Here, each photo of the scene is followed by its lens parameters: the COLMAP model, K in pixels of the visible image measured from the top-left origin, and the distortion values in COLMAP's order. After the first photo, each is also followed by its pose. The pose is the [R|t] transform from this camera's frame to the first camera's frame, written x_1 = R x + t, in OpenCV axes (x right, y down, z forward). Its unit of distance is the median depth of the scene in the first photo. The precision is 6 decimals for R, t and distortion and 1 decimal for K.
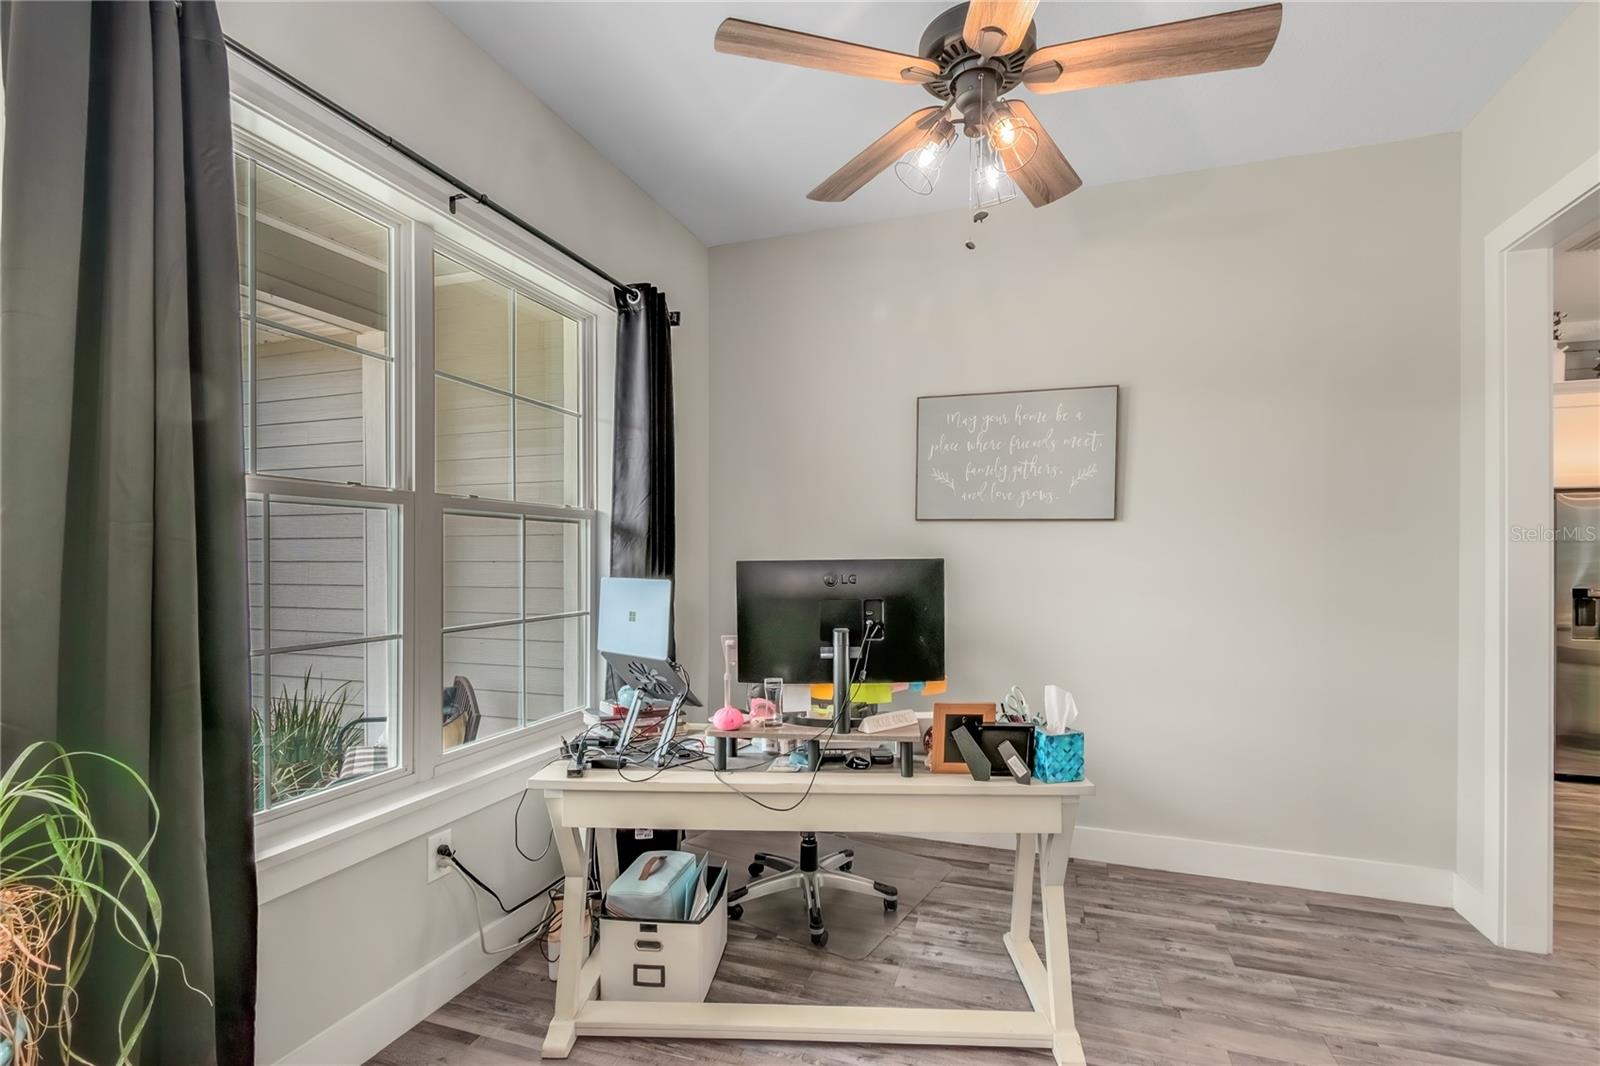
lens RADIAL K [[720.9, 0, 805.4], [0, 720.9, 558.9], [0, 0, 1]] dist [0.001549, 0.000072]
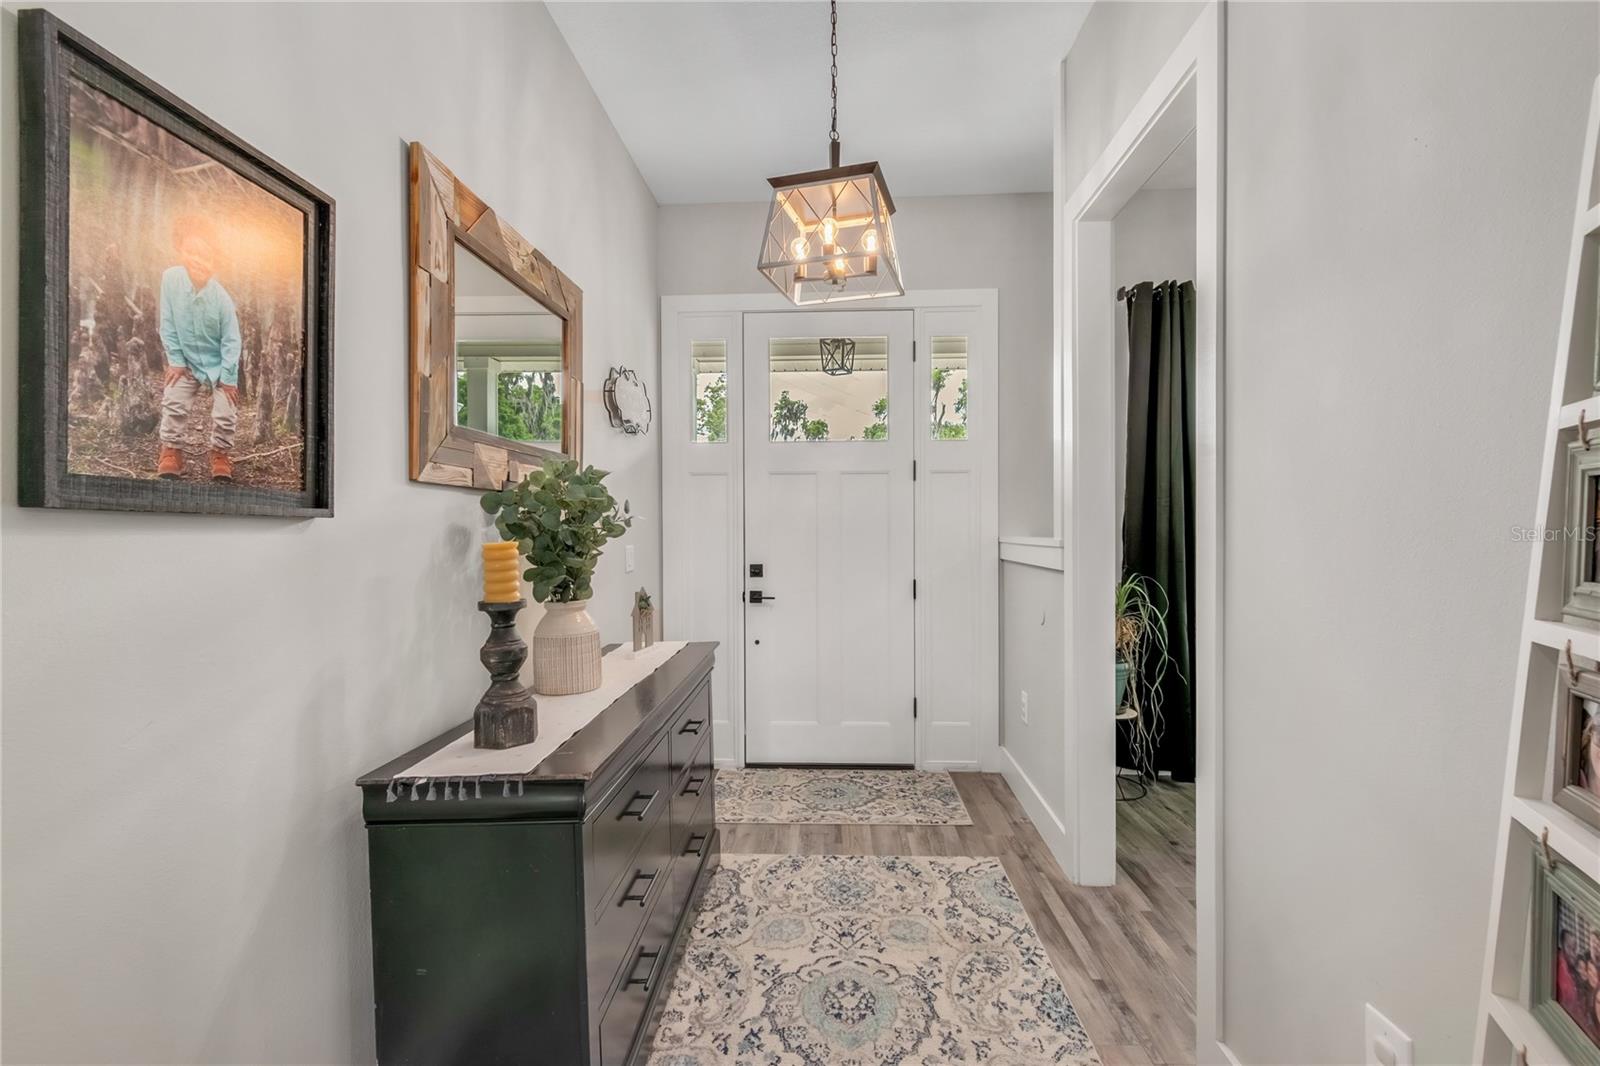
lens RADIAL K [[715.9, 0, 800.0], [0, 715.9, 533.0], [0, 0, 1]] dist [0.000667, 0.000183]
pose [[0.275370, 0.005696, -0.961322, 0.810936], [-0.001802, 0.999984, 0.005409, 0.044933], [0.961337, 0.000242, 0.275375, -0.666947]]
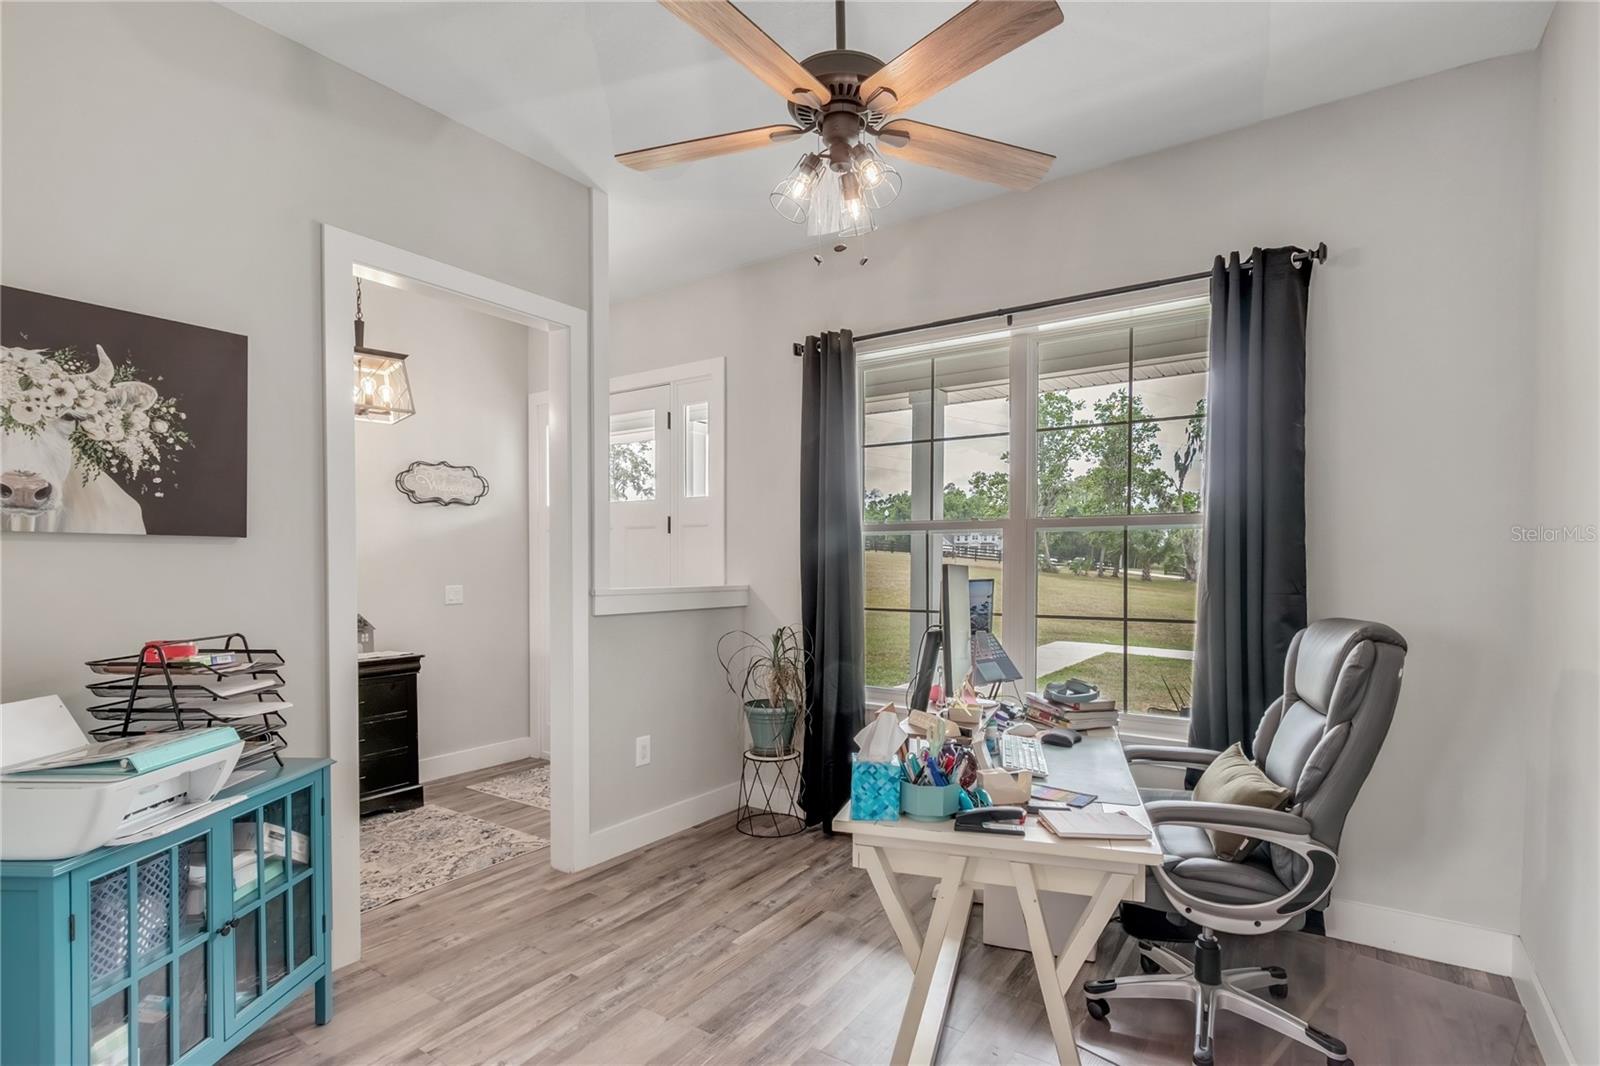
lens RADIAL K [[779.9, 0, 801.7], [0, 779.9, 542.5], [0, 0, 1]] dist [-0.000520, -0.000068]
pose [[-0.270766, -0.028974, -0.962209, 1.233004], [-0.006762, 0.999580, -0.028196, 0.012748], [0.962621, -0.001129, -0.270848, 1.123624]]
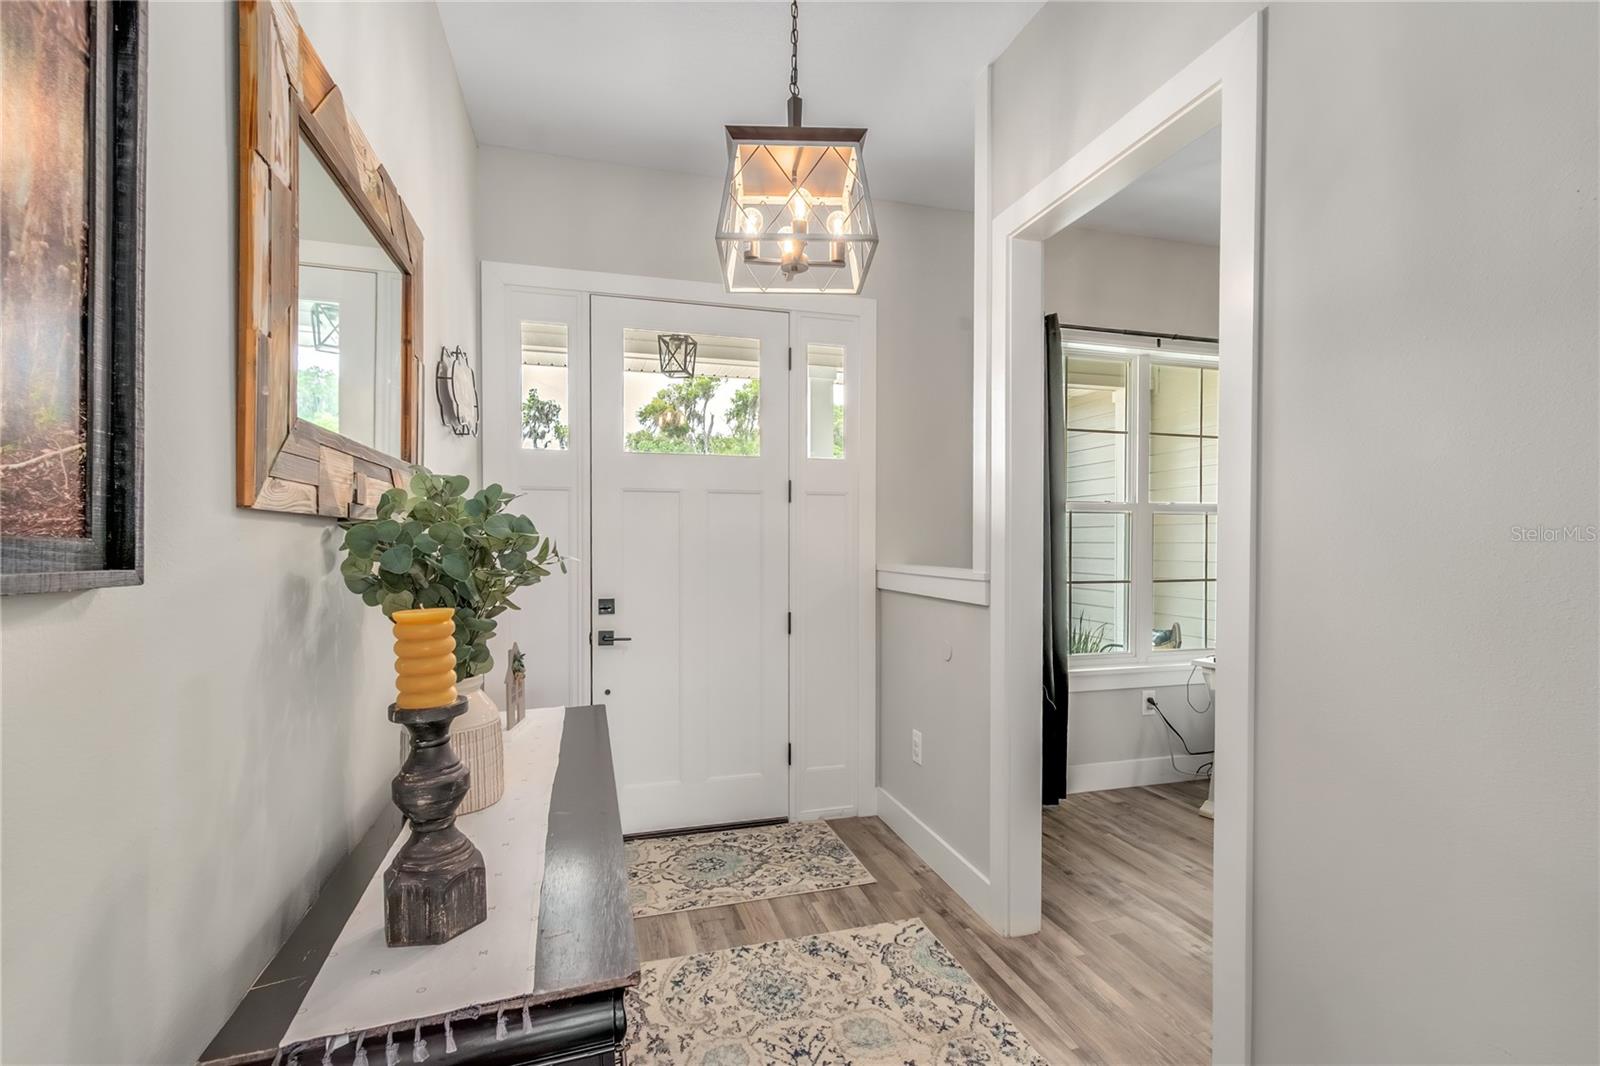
lens RADIAL K [[740.9, 0, 806.1], [0, 740.9, 549.6], [0, 0, 1]] dist [0.006854, -0.006289]
pose [[0.579946, 0.009942, -0.814594, 0.547098], [-0.005085, 0.999950, 0.008585, 0.013492], [0.814639, -0.000837, 0.579968, -0.842615]]
